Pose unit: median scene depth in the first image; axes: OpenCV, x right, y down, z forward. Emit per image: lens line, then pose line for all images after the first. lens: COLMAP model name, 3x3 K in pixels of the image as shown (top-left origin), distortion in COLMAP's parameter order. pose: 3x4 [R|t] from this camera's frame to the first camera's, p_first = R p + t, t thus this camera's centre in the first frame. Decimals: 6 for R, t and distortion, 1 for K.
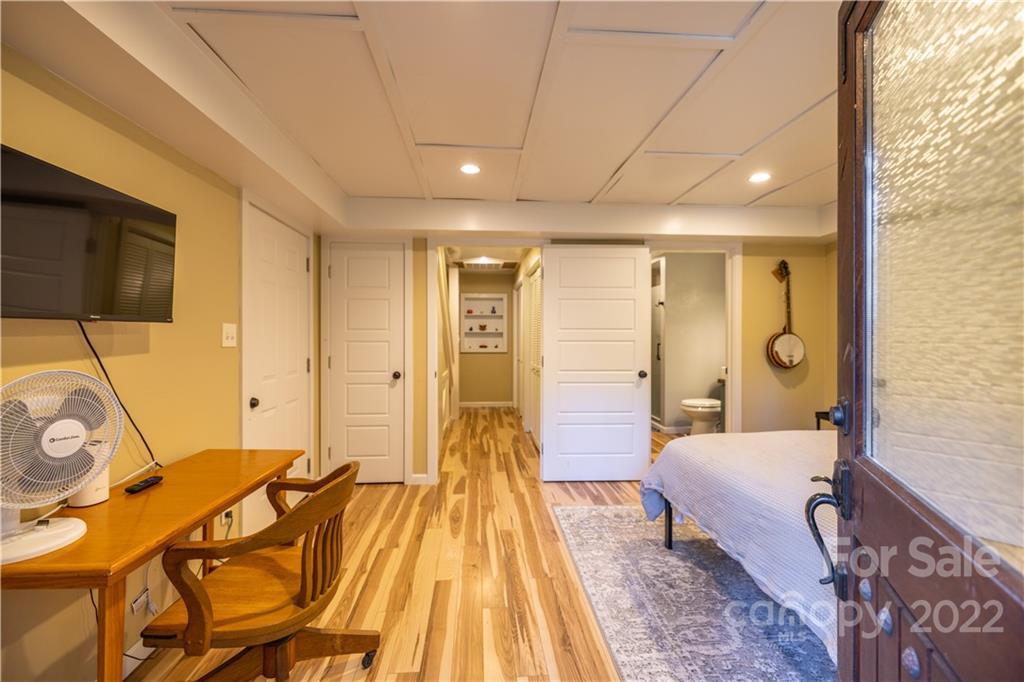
lens RADIAL K [[431.7, 0, 515.8], [0, 431.7, 335.5], [0, 0, 1]] dist [0.001563, 0.000282]
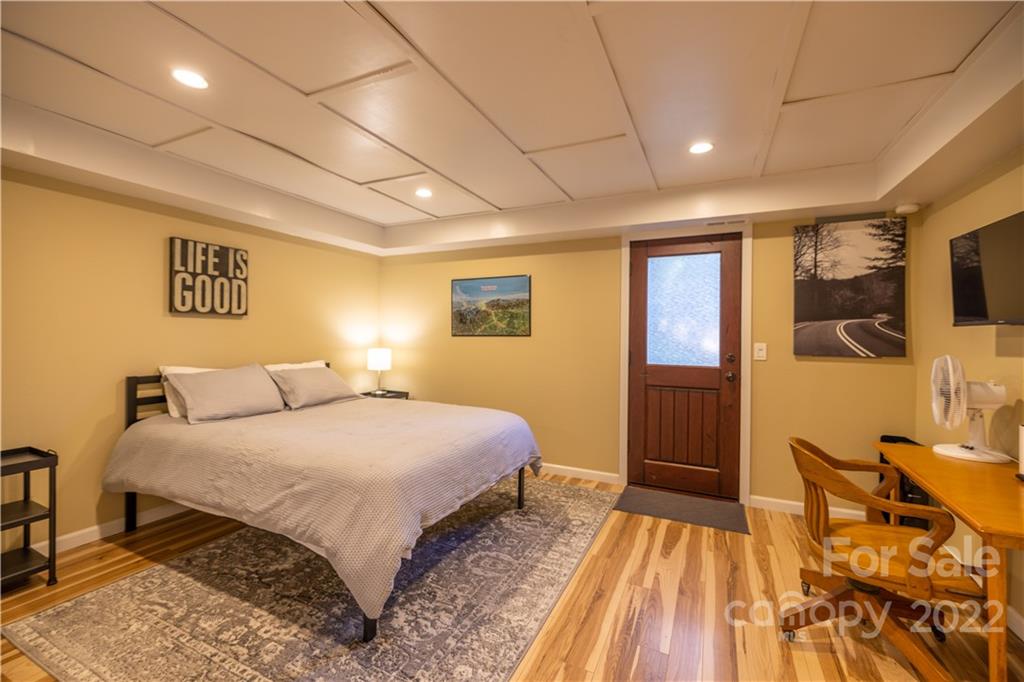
lens RADIAL K [[431.7, 0, 515.8], [0, 431.7, 335.5], [0, 0, 1]] dist [0.001563, 0.000282]
pose [[-0.867976, -0.010114, 0.496503, -0.241062], [-0.009580, 0.999948, 0.003623, 0.010786], [-0.496514, -0.001612, -0.868027, 1.971756]]
